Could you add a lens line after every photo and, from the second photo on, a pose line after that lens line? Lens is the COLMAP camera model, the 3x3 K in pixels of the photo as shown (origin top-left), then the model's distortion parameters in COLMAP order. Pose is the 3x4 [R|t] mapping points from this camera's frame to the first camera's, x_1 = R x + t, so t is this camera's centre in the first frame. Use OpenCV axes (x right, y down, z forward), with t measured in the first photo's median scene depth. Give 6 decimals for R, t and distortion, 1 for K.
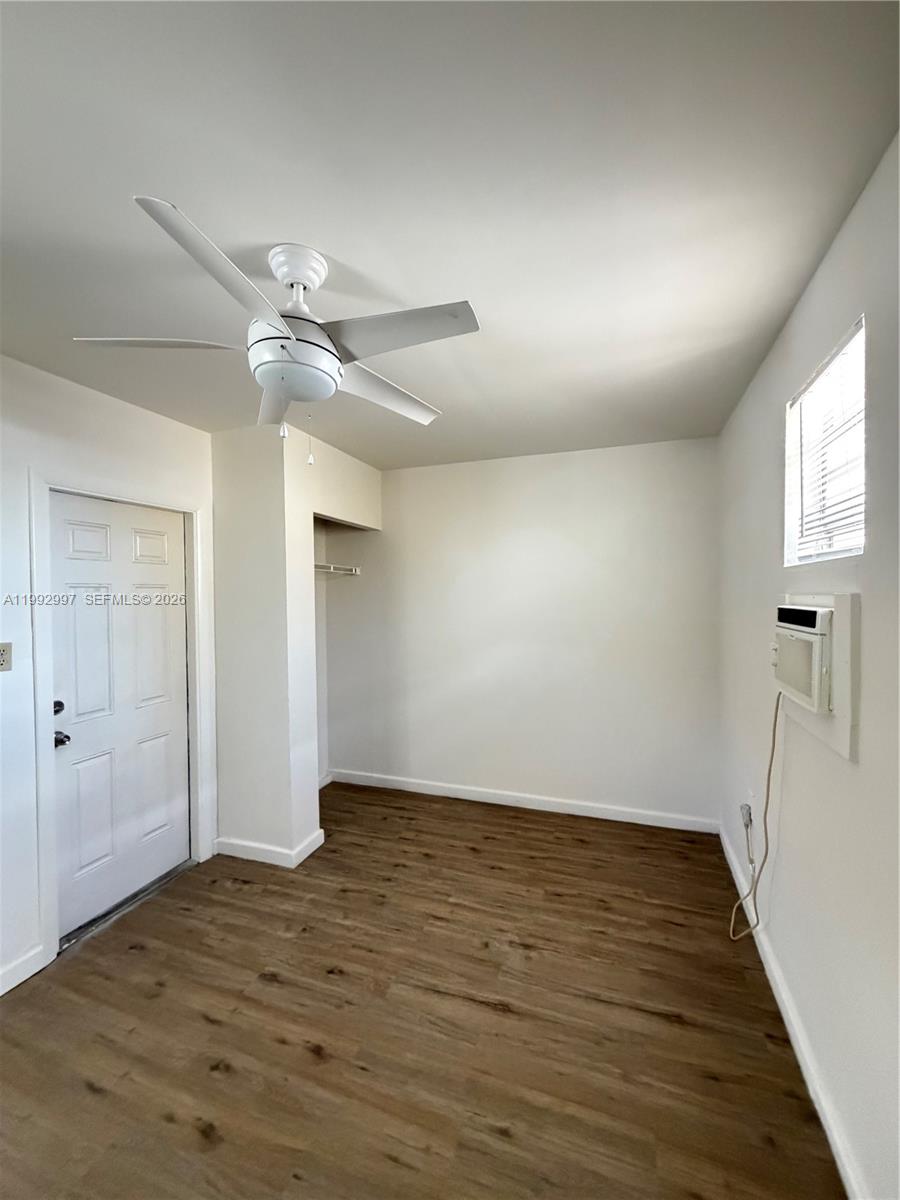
lens RADIAL K [[478.1, 0, 450.0], [0, 478.1, 600.0], [0, 0, 1]] dist [-0.000863, 0.000215]
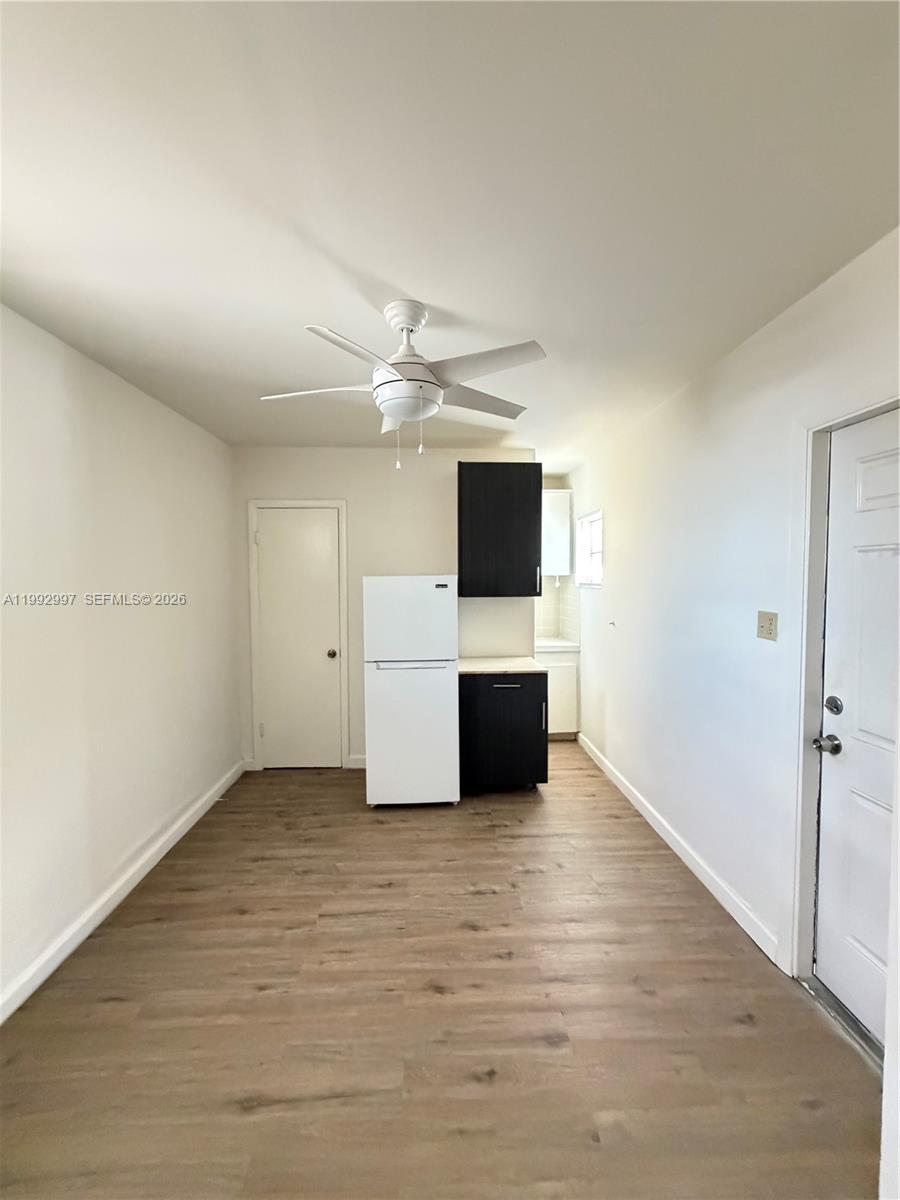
lens RADIAL K [[478.1, 0, 450.0], [0, 478.1, 600.0], [0, 0, 1]] dist [-0.000863, 0.000215]
pose [[-0.923353, 0.043148, -0.381520, 0.071995], [0.014132, 0.996811, 0.078533, -0.025107], [0.383692, 0.067122, -0.921018, 1.818088]]
